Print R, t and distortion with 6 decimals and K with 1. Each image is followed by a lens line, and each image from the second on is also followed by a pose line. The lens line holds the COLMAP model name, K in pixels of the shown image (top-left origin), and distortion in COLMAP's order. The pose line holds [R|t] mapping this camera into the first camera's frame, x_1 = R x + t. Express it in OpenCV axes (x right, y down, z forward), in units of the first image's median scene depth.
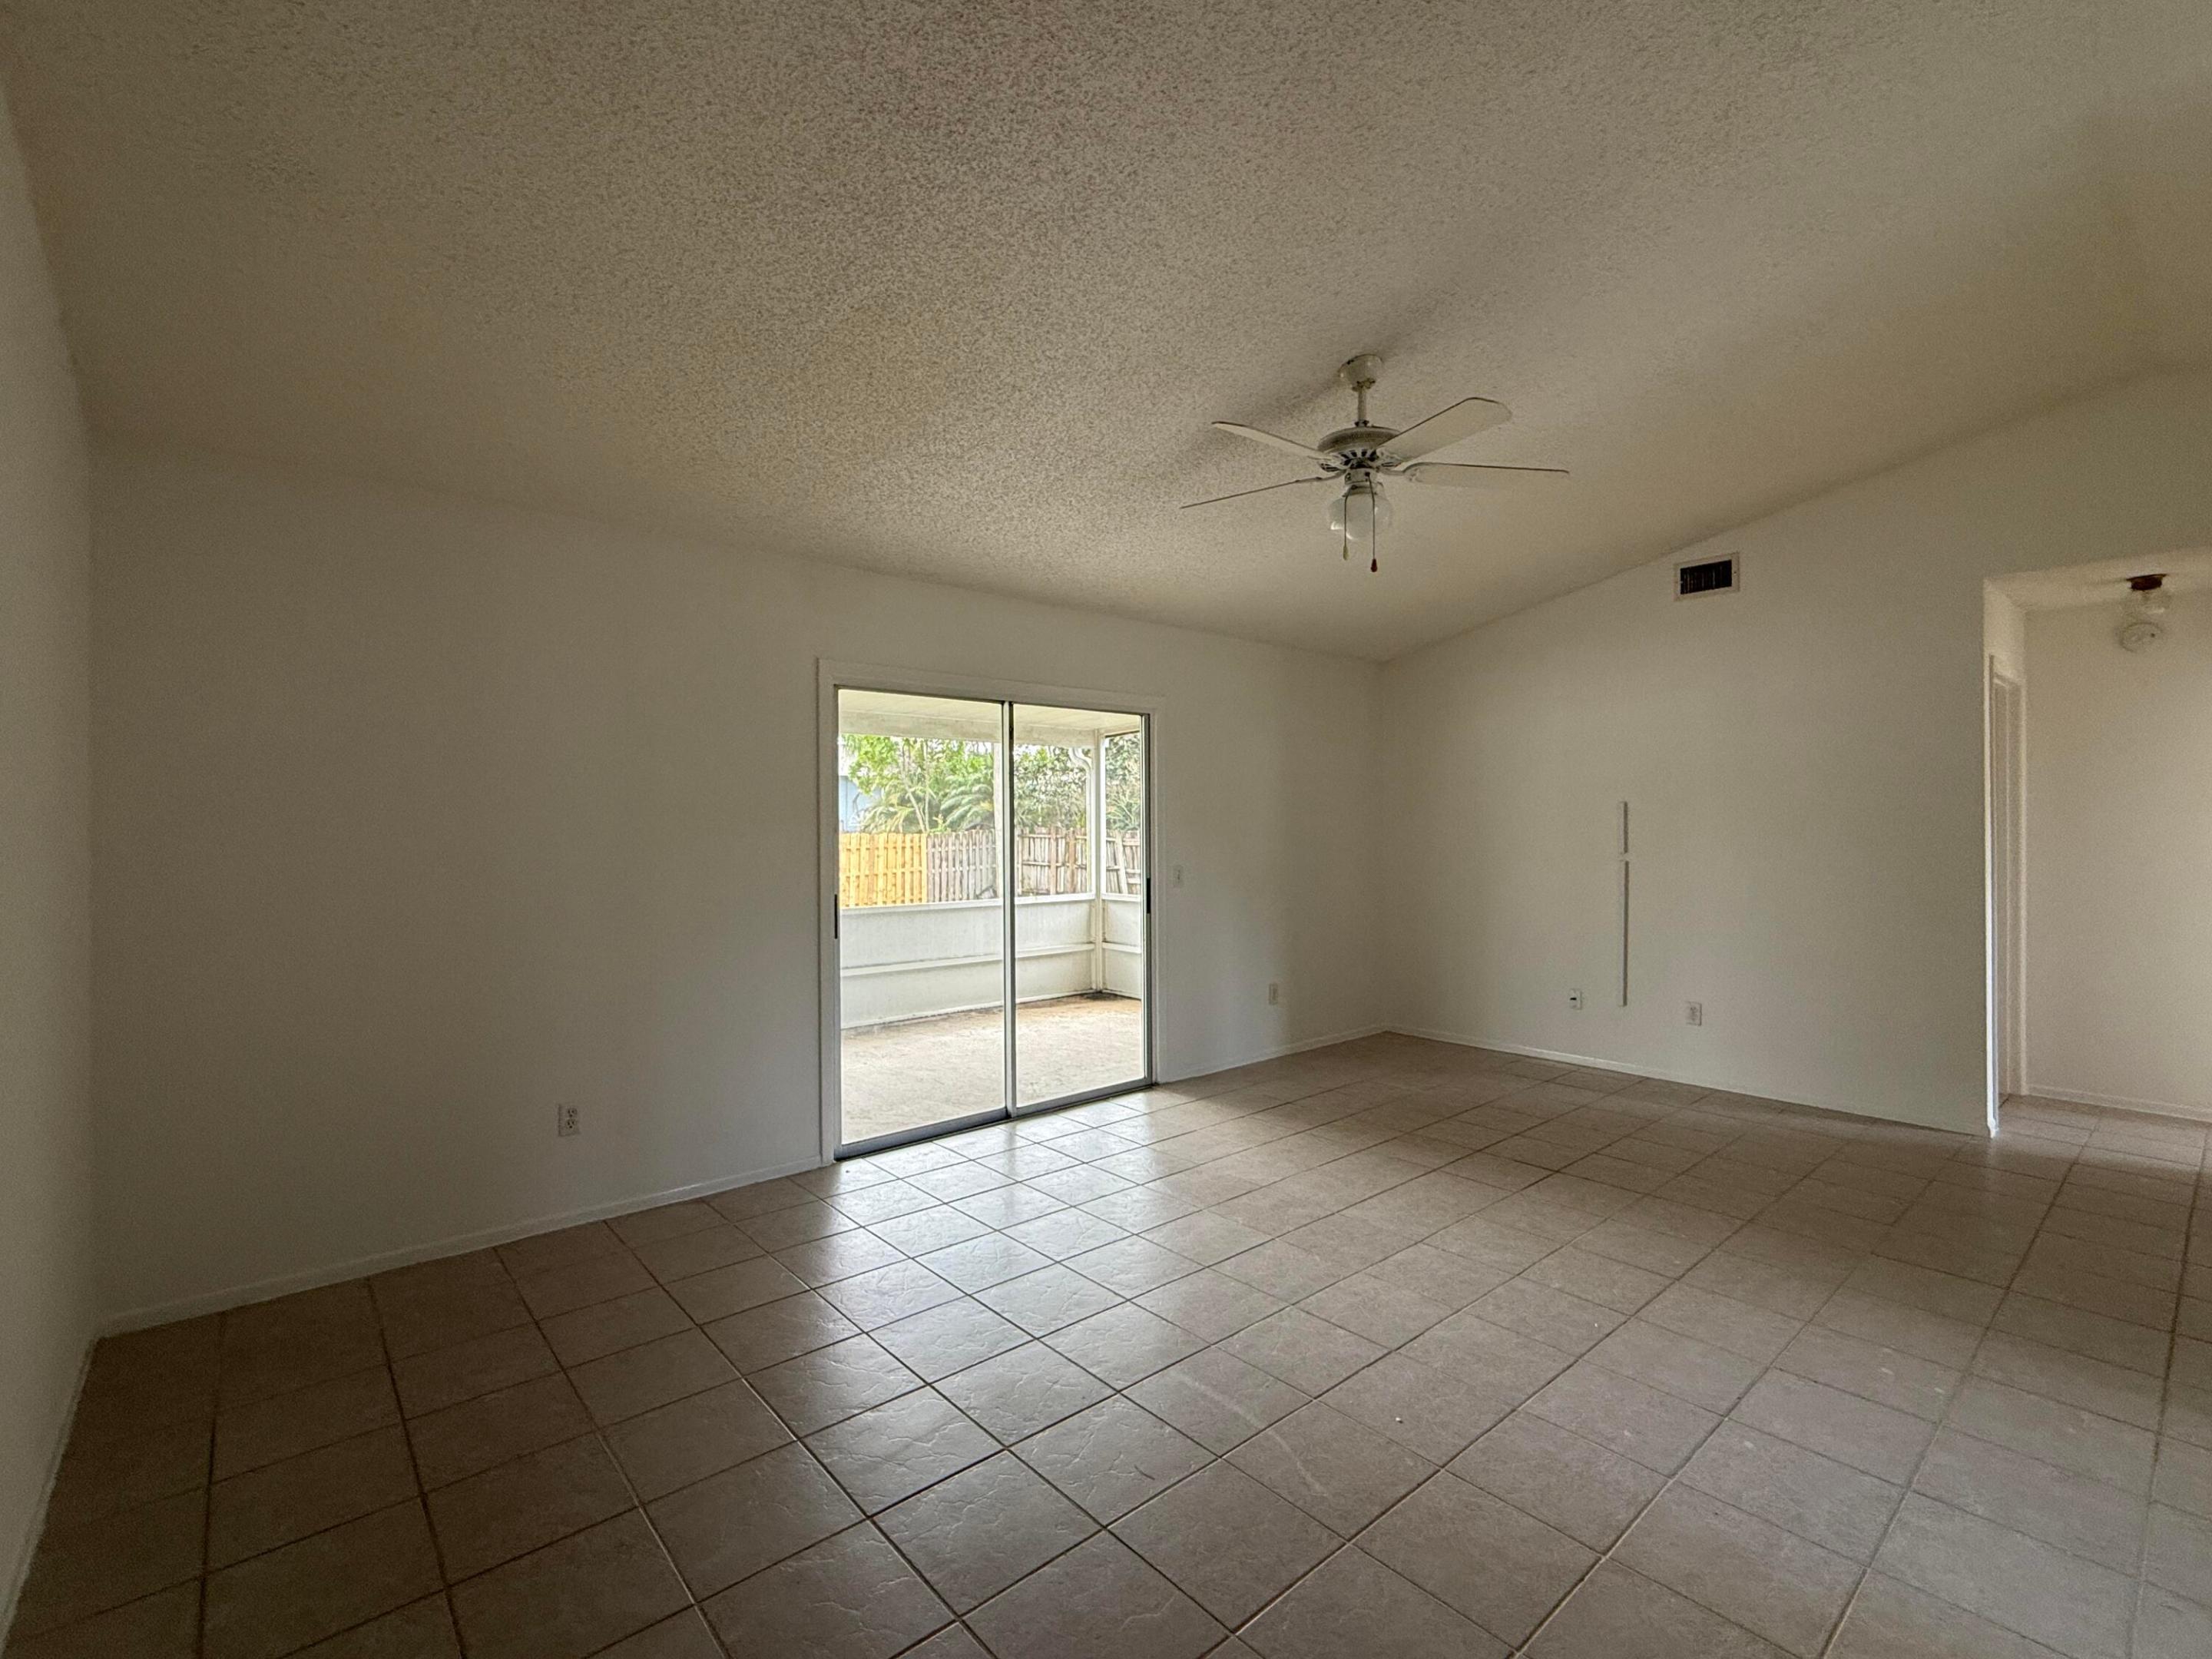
lens RADIAL K [[985.4, 0, 1102.7], [0, 985.4, 826.6], [0, 0, 1]] dist [-0.003280, -0.000355]
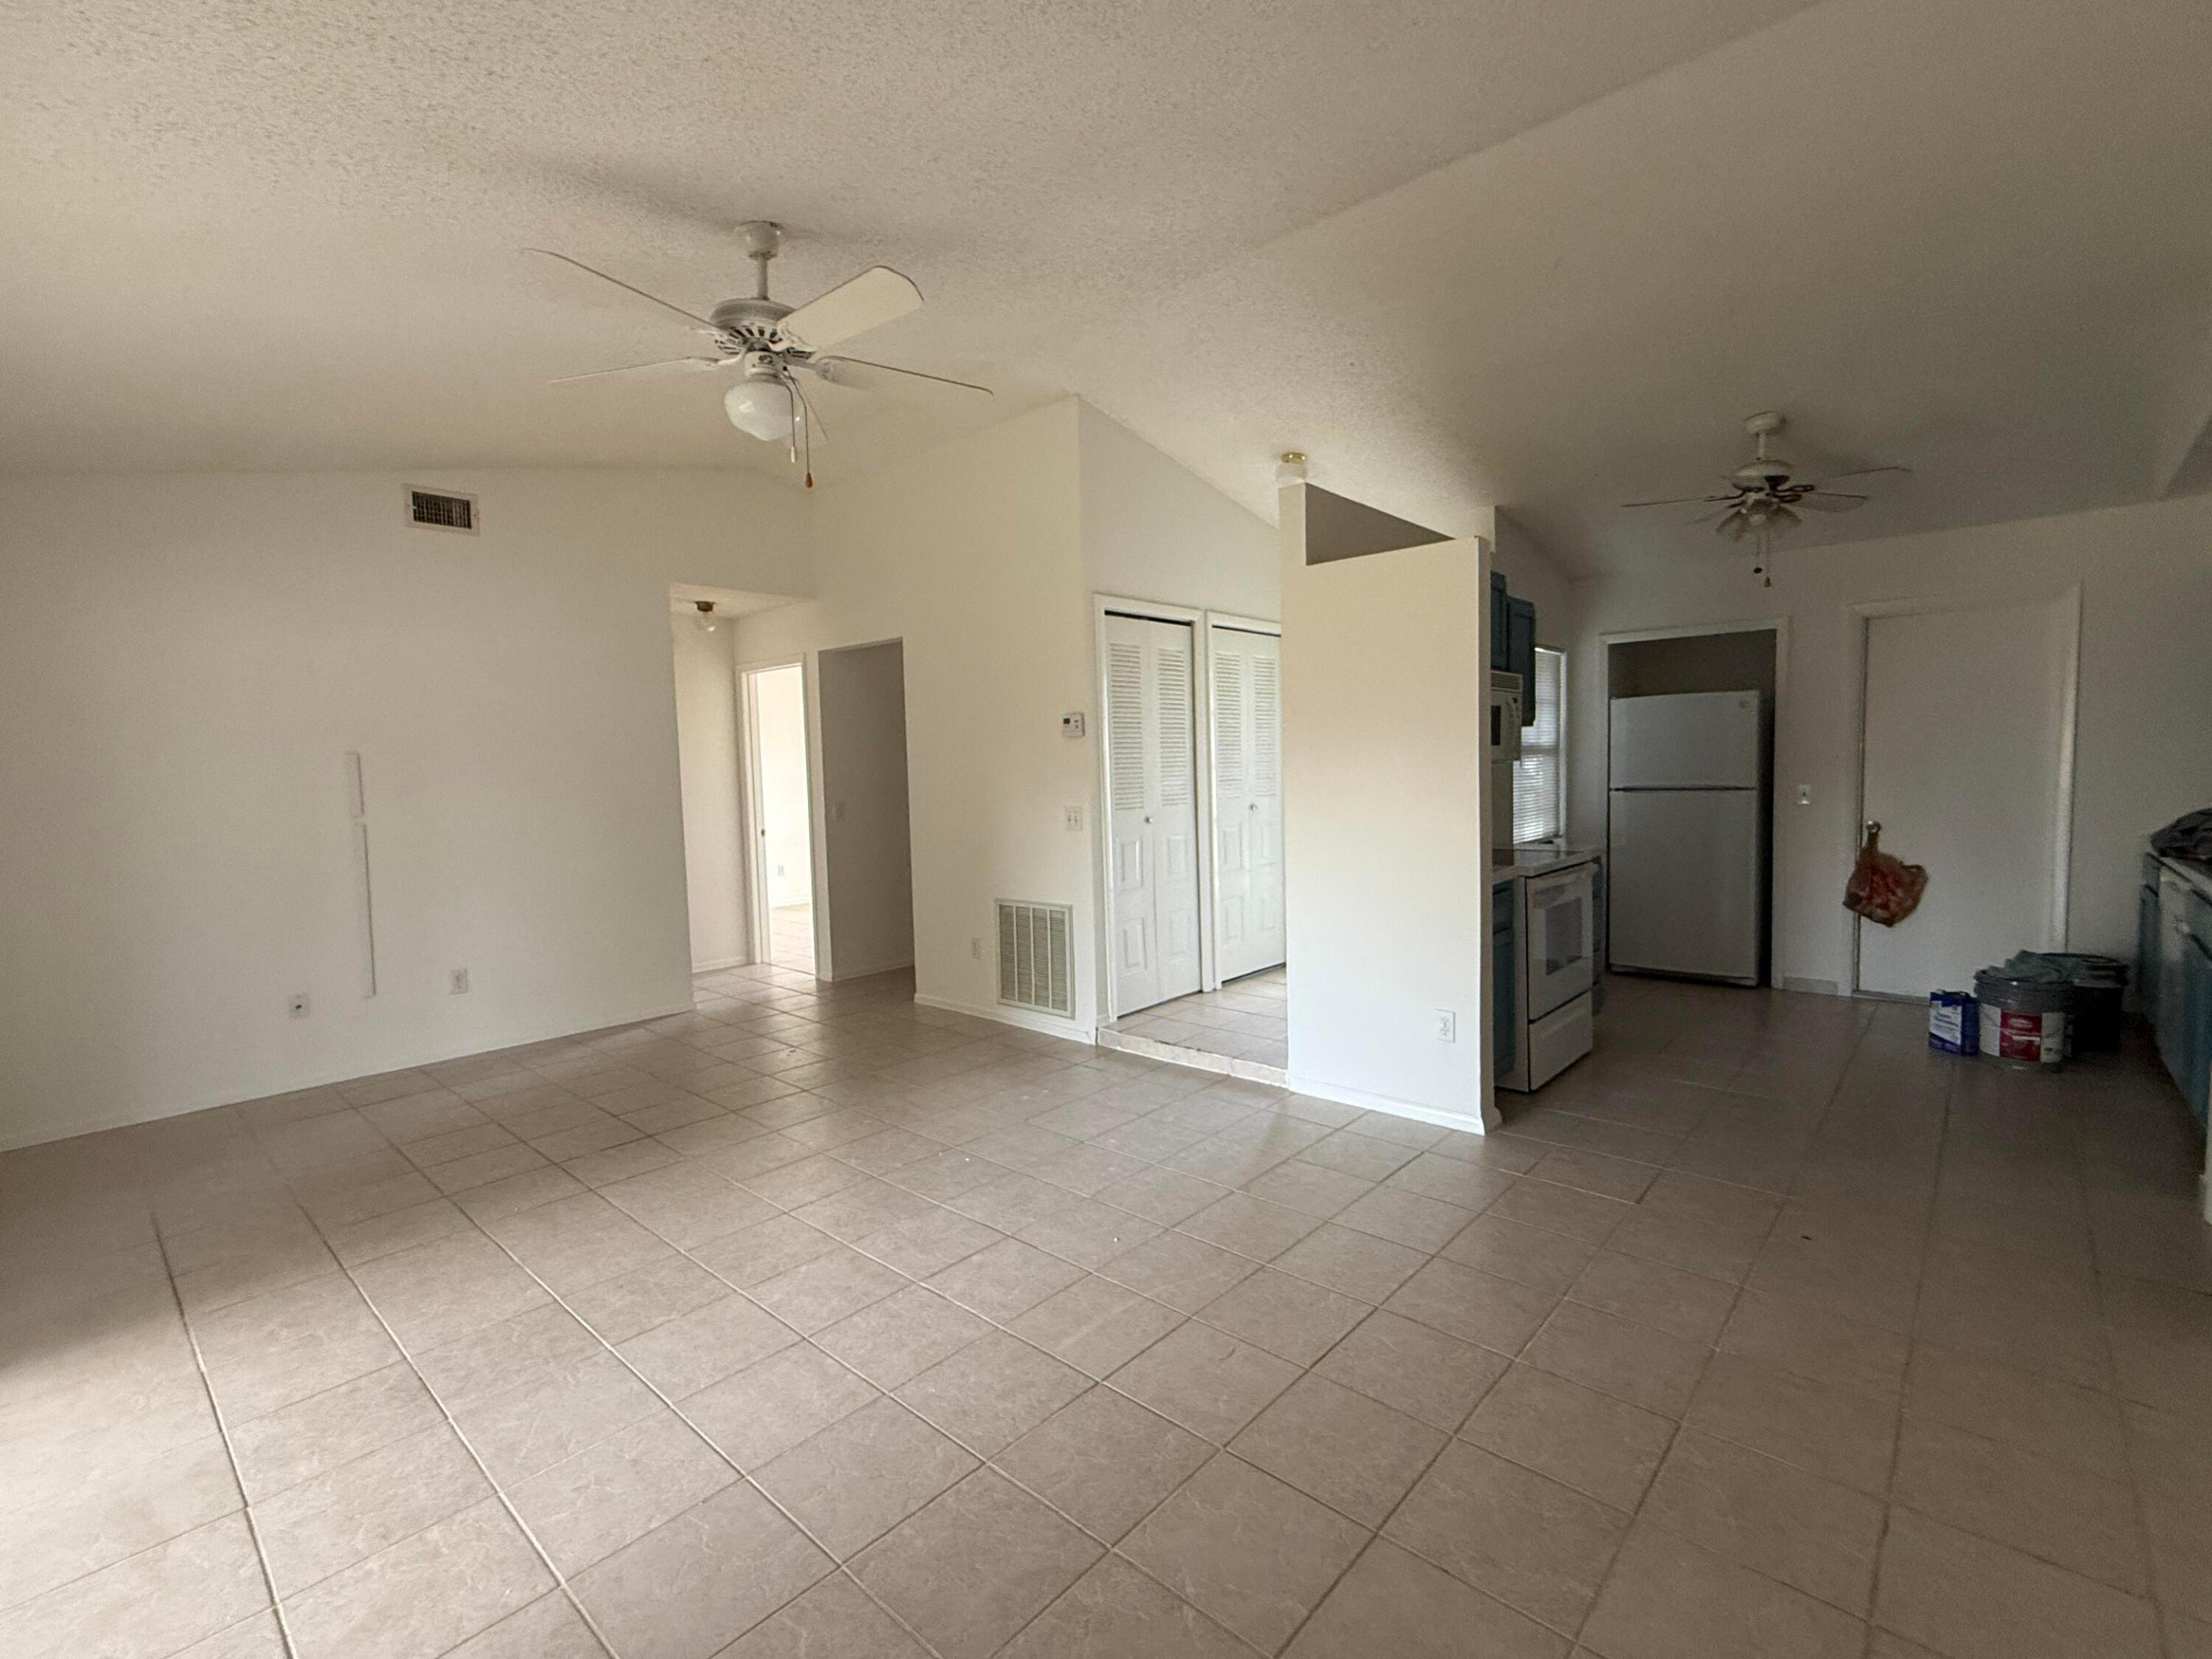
lens RADIAL K [[985.4, 0, 1110.6], [0, 985.4, 824.2], [0, 0, 1]] dist [-0.003280, -0.000355]
pose [[-0.123947, -0.054500, 0.990791, -0.227517], [0.025294, 0.997993, 0.058060, 0.001571], [-0.991966, 0.032257, -0.122320, 0.287467]]
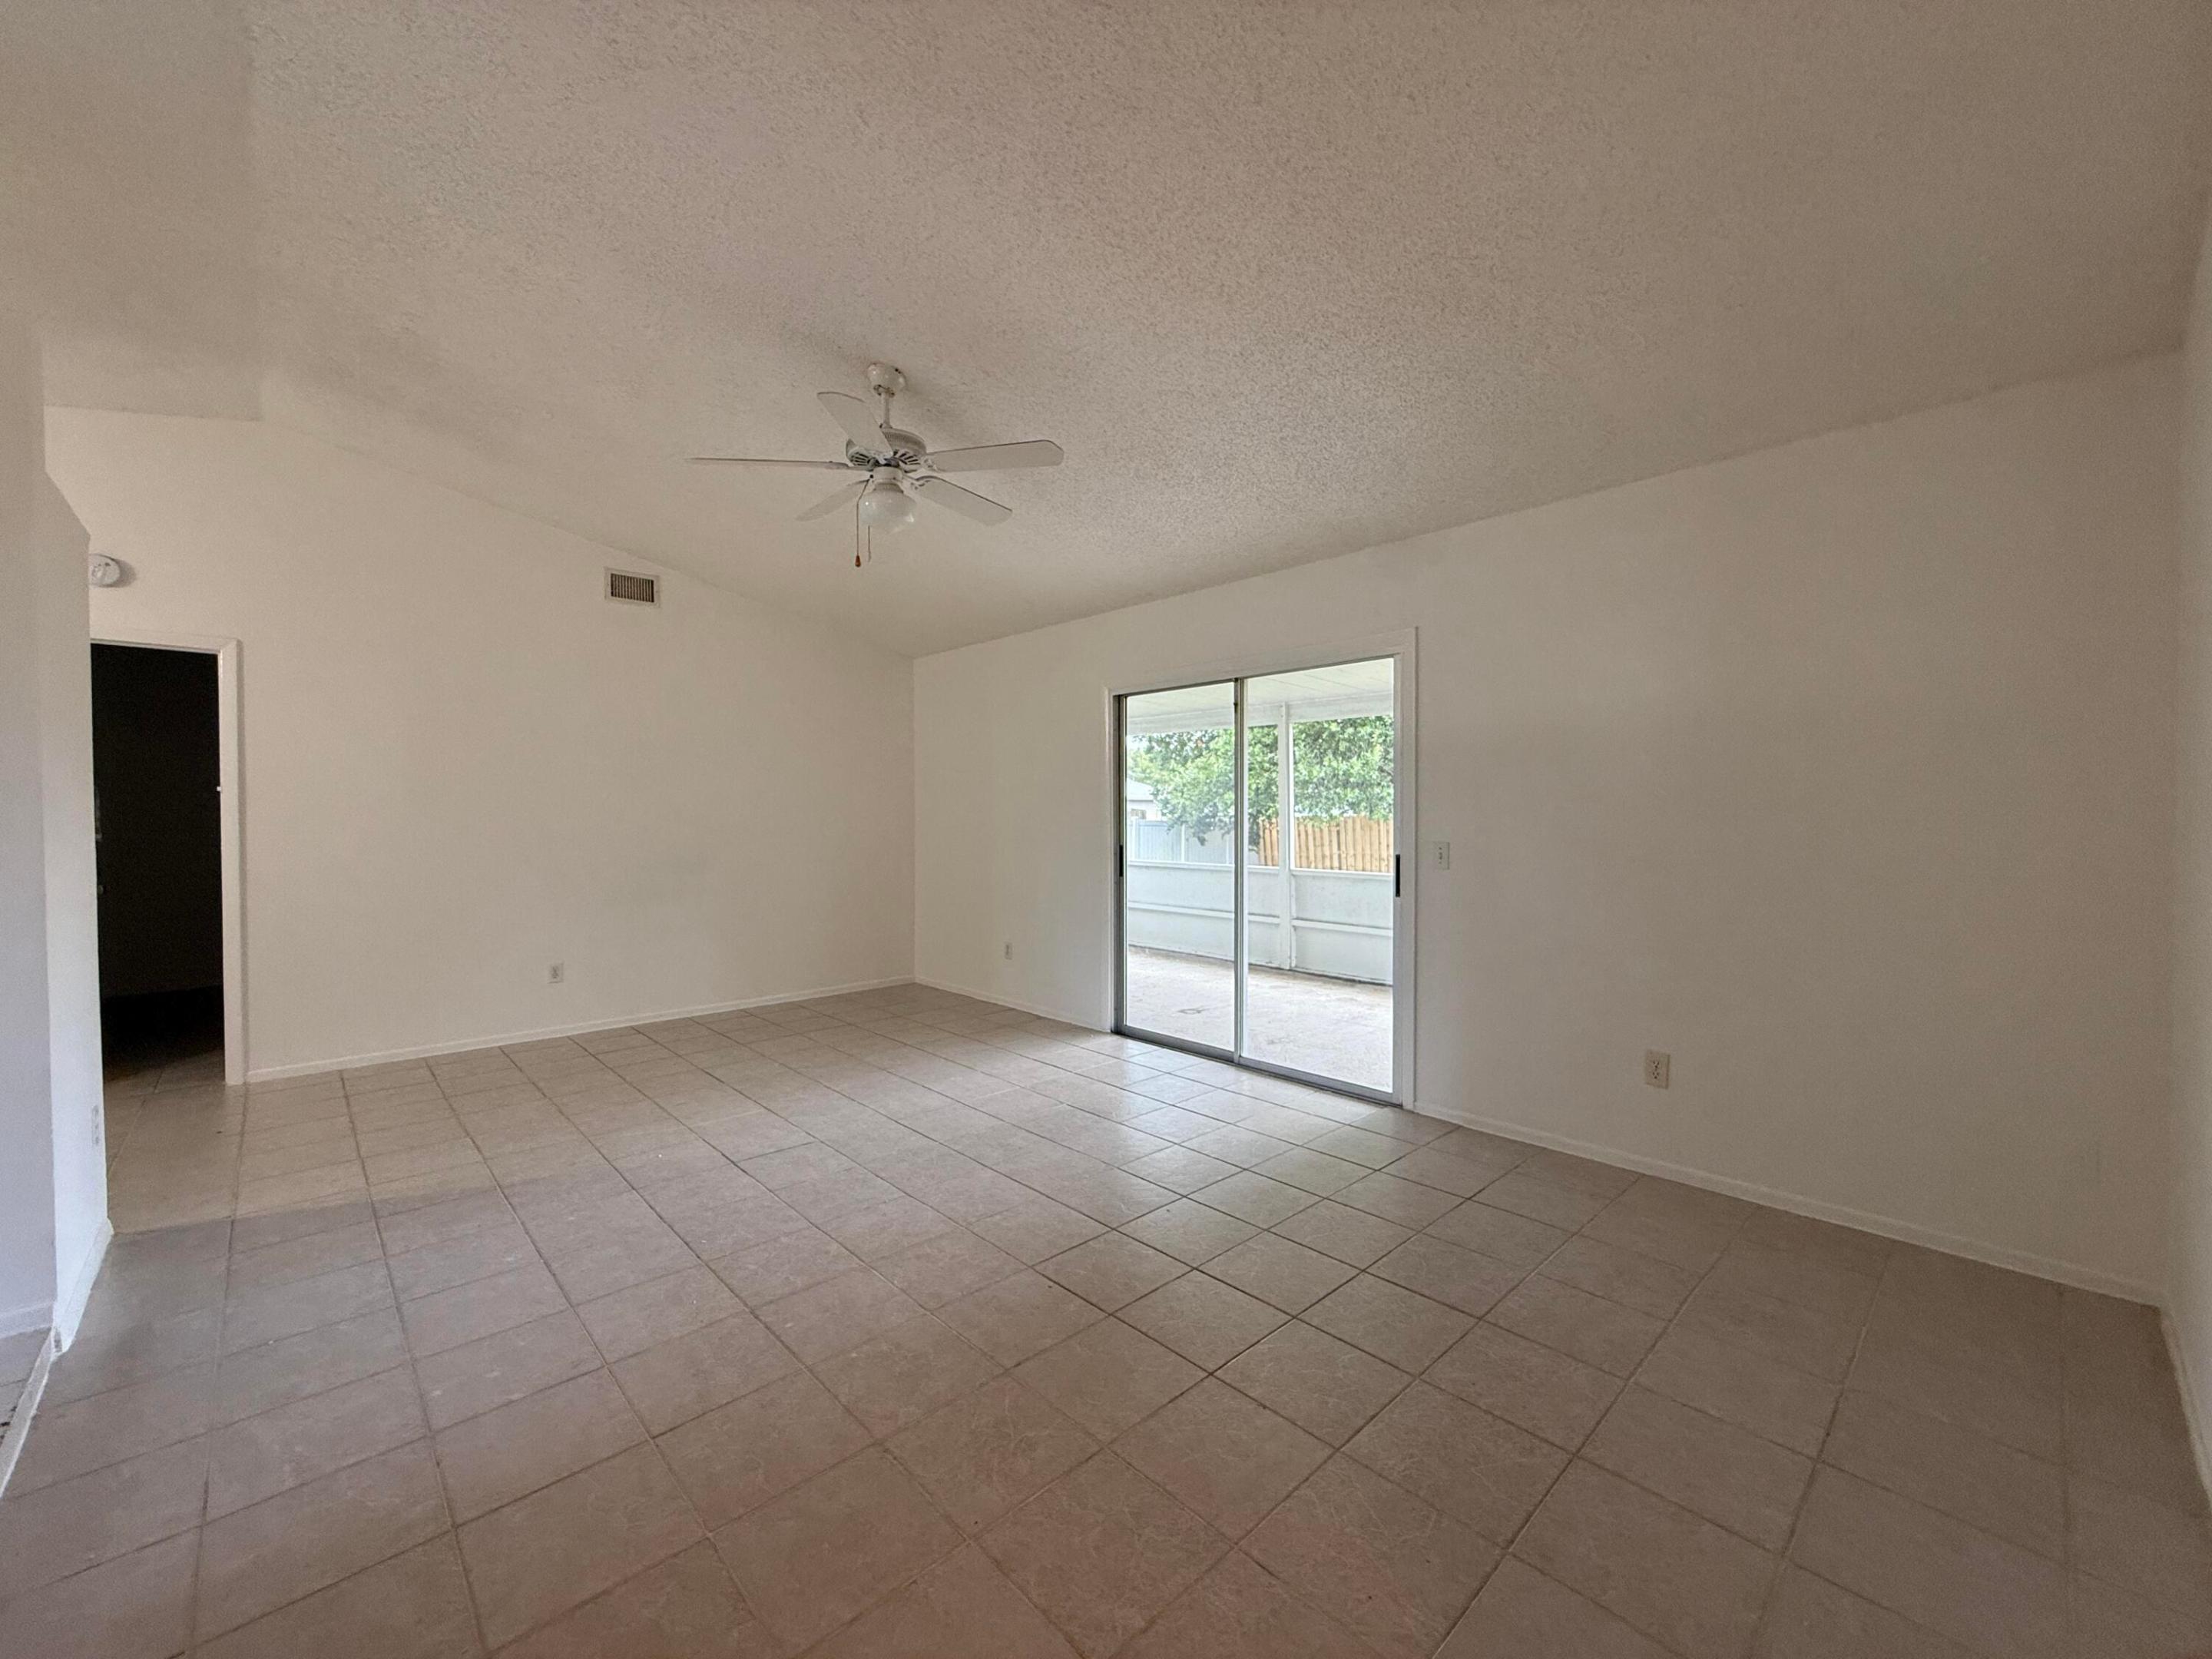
lens RADIAL K [[883.4, 0, 1100.7], [0, 883.4, 816.1], [0, 0, 1]] dist [0.001052, -0.000133]
pose [[0.038832, 0.005240, -0.999232, 0.450866], [0.007172, 0.999959, 0.005523, 0.008870], [0.999220, -0.007381, 0.038793, 0.422267]]
